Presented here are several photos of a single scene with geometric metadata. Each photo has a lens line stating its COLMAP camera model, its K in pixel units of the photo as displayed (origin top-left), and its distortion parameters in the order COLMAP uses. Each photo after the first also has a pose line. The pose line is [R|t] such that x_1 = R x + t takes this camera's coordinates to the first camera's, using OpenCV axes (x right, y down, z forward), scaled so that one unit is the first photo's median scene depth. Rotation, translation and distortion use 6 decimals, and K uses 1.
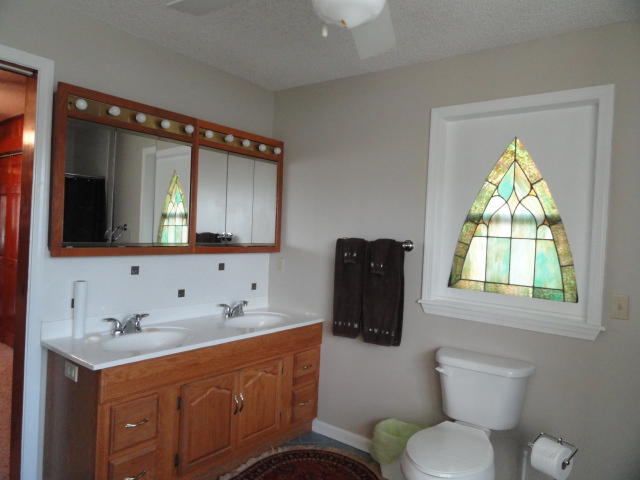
lens RADIAL K [[446.4, 0, 321.0], [0, 446.4, 237.6], [0, 0, 1]] dist [0.001373, -0.000594]
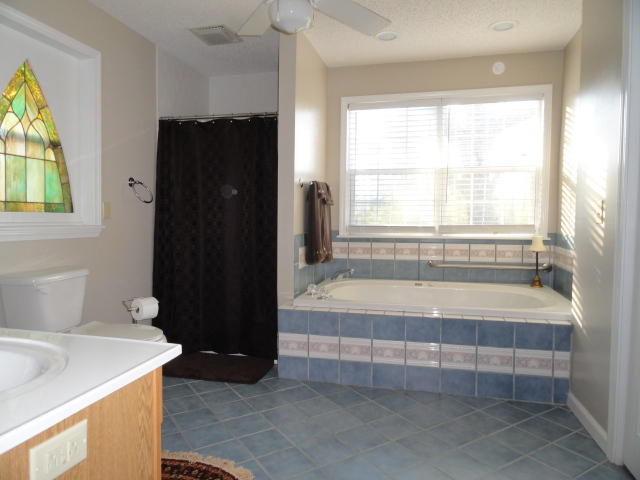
lens RADIAL K [[446.4, 0, 321.0], [0, 446.4, 237.6], [0, 0, 1]] dist [0.001373, -0.000594]
pose [[-0.402369, -0.090514, 0.910992, -0.822918], [-0.010599, 0.995494, 0.094228, 0.083482], [-0.915416, 0.028259, -0.401515, 0.812903]]
